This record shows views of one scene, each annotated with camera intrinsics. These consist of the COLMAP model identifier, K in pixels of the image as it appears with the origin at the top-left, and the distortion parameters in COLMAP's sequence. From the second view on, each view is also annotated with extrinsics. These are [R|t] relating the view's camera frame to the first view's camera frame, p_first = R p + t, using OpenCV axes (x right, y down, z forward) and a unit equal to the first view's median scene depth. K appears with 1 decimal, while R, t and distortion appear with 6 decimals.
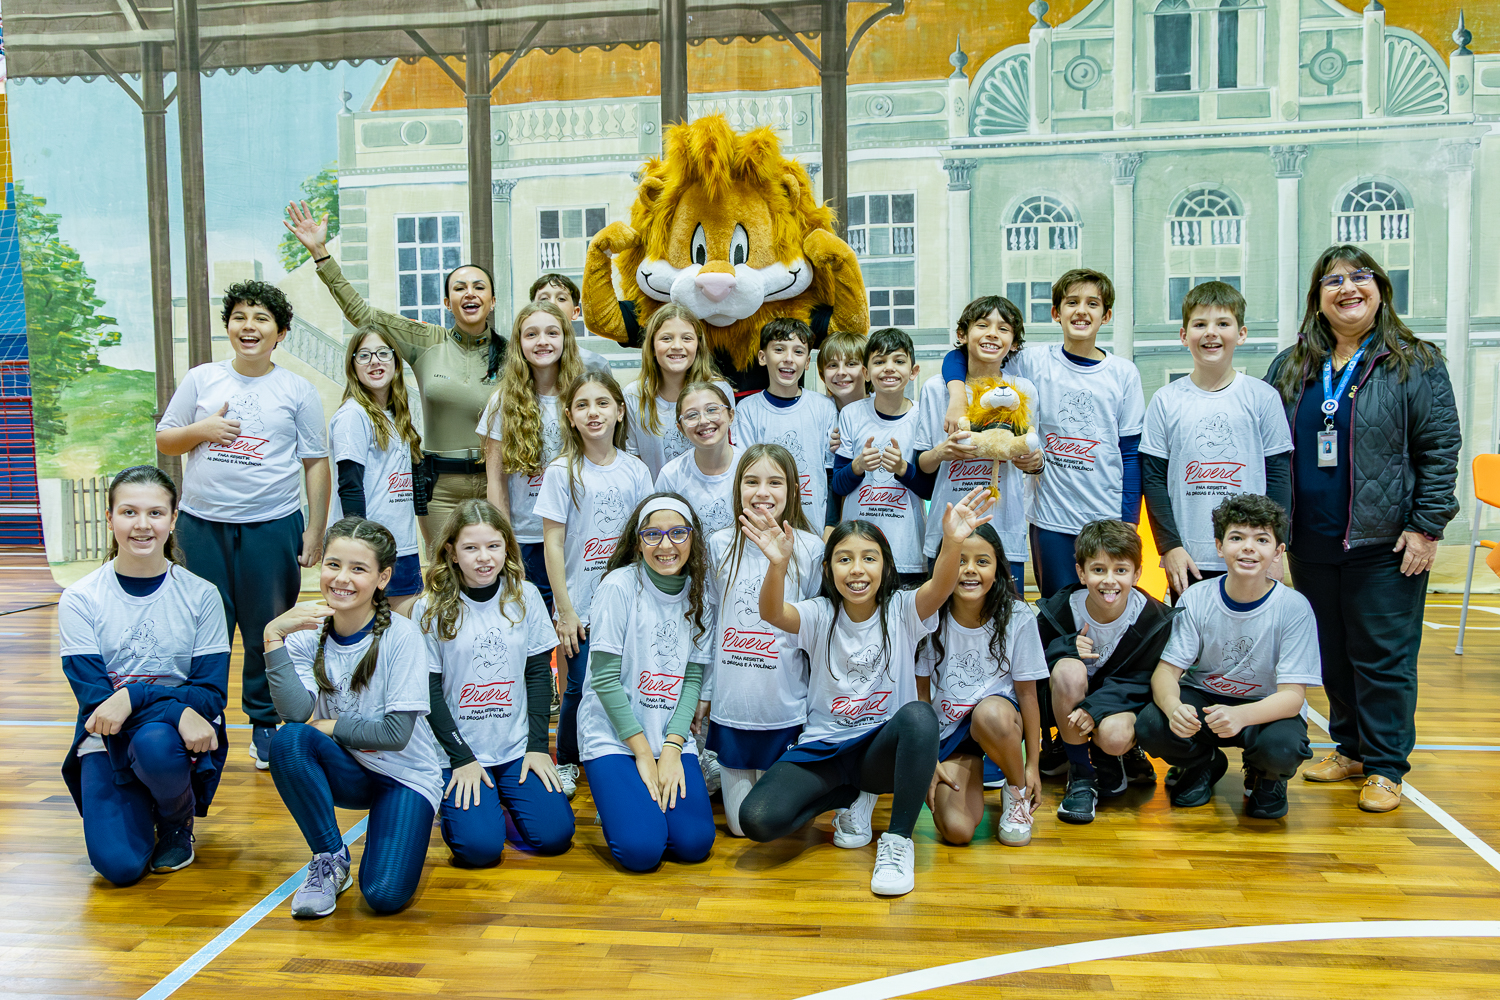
lens RADIAL K [[1037.5, 0, 749.0], [0, 1037.5, 466.1], [0, 0, 1]] dist [0.033989, -0.033687]
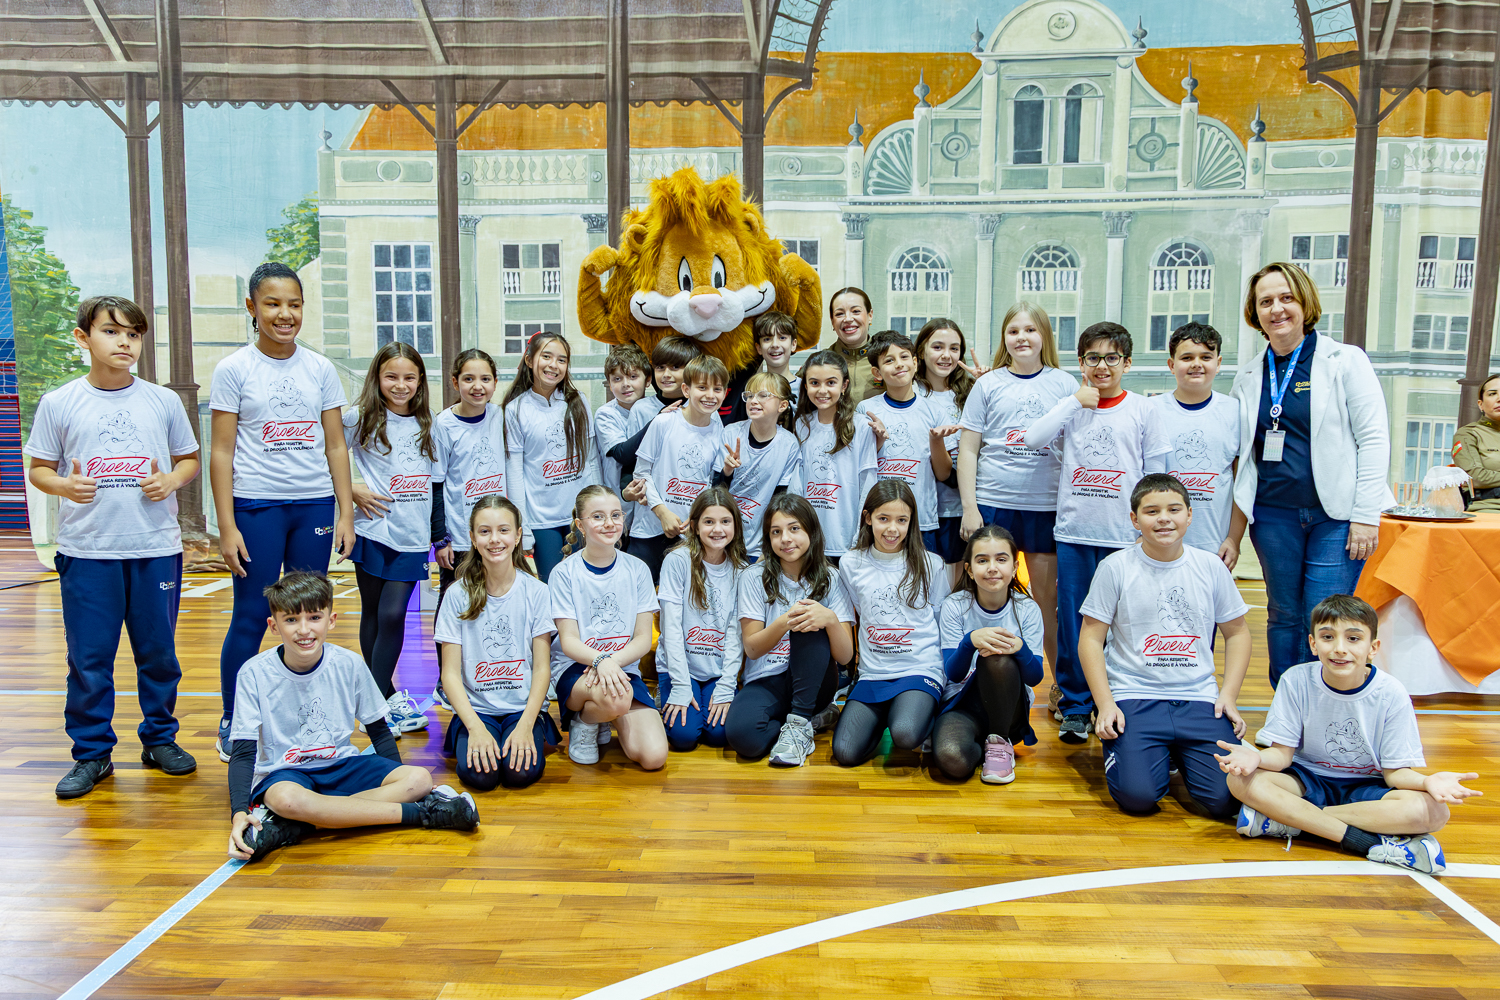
lens RADIAL K [[1037.5, 0, 749.0], [0, 1037.5, 466.1], [0, 0, 1]] dist [0.033989, -0.033687]
pose [[0.996538, 0.014320, 0.081891, -0.015516], [-0.013605, 0.999864, -0.009283, 0.012031], [-0.082013, 0.008137, 0.996598, -0.184772]]
